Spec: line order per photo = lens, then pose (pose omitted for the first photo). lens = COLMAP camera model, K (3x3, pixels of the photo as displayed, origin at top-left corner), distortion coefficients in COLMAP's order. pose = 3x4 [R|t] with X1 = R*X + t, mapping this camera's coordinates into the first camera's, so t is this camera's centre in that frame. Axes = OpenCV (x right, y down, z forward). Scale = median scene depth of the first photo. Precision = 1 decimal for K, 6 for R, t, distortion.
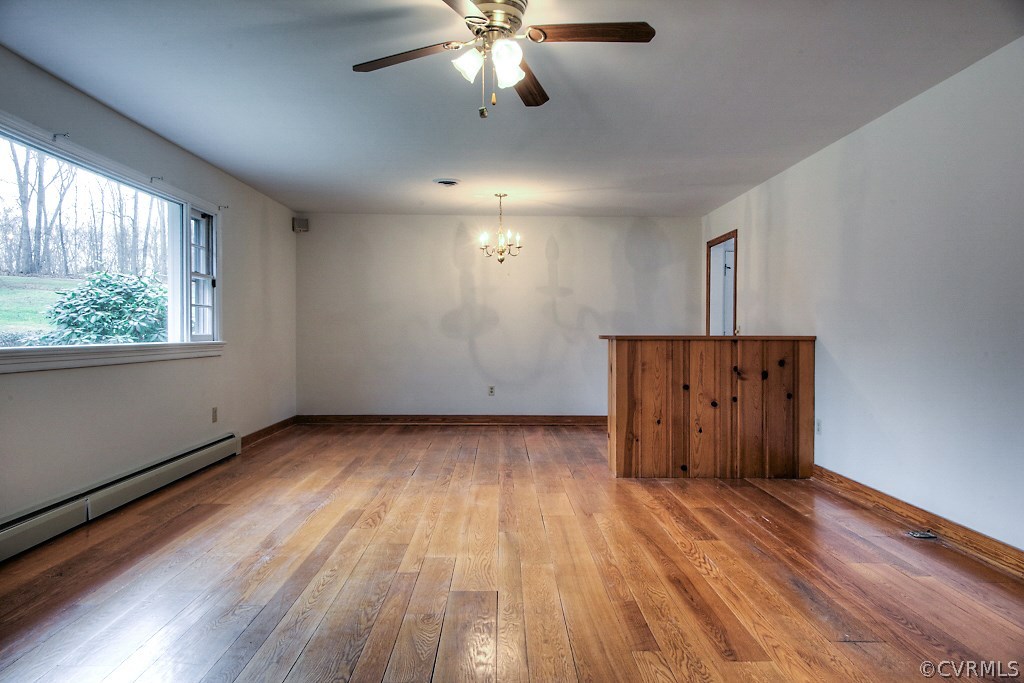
lens RADIAL K [[746.3, 0, 512.0], [0, 746.3, 341.5], [0, 0, 1]] dist [-0.000504, -0.000106]
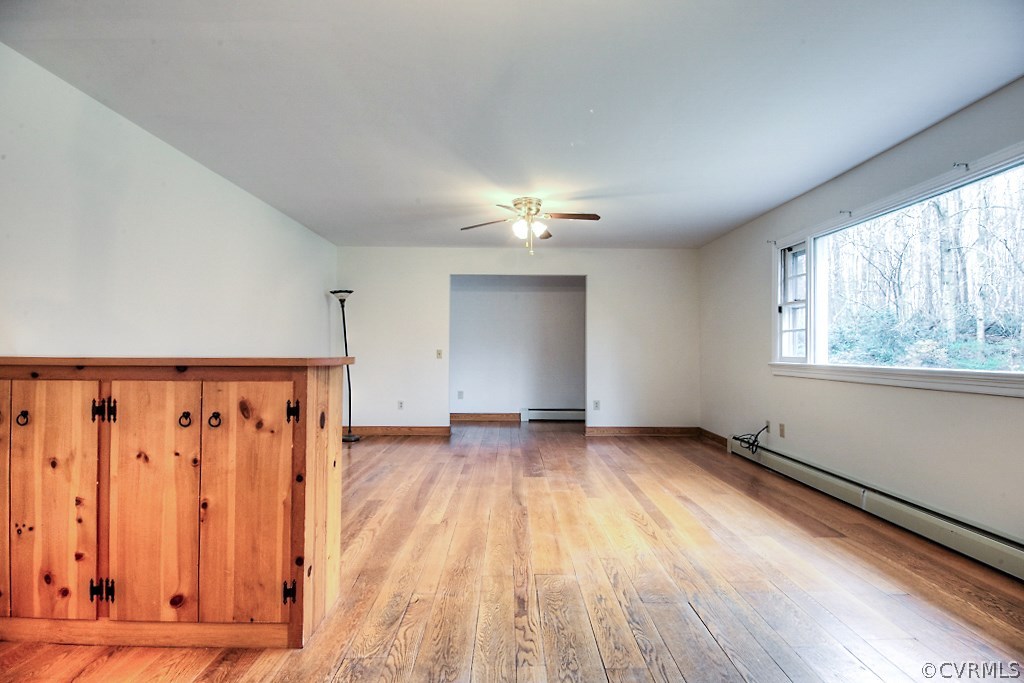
lens RADIAL K [[535.7, 0, 512.0], [0, 535.7, 341.5], [0, 0, 1]] dist [0.046549, -0.048654]
pose [[-0.998488, -0.003917, -0.054823, 0.059775], [-0.003754, 0.999988, -0.003083, -0.028877], [0.054834, -0.002872, -0.998491, 1.920818]]
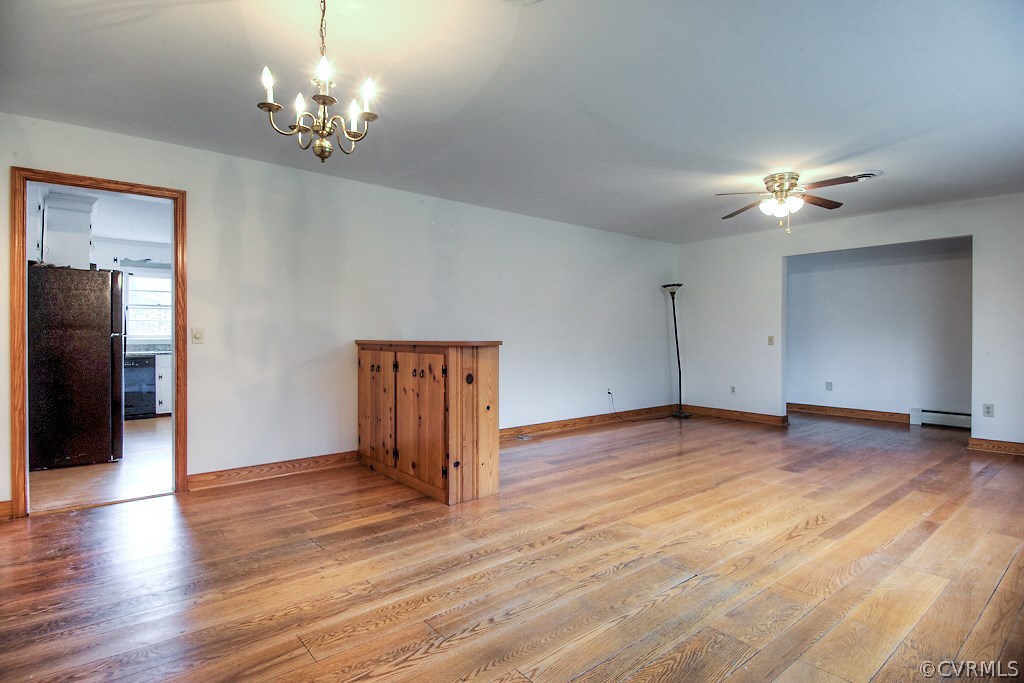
lens RADIAL K [[535.7, 0, 512.0], [0, 535.7, 341.5], [0, 0, 1]] dist [0.046549, -0.048654]
pose [[-0.656496, -0.005908, 0.754306, -0.498710], [0.010853, 0.999792, 0.017277, -0.027819], [-0.754251, 0.019529, -0.656295, 1.902532]]
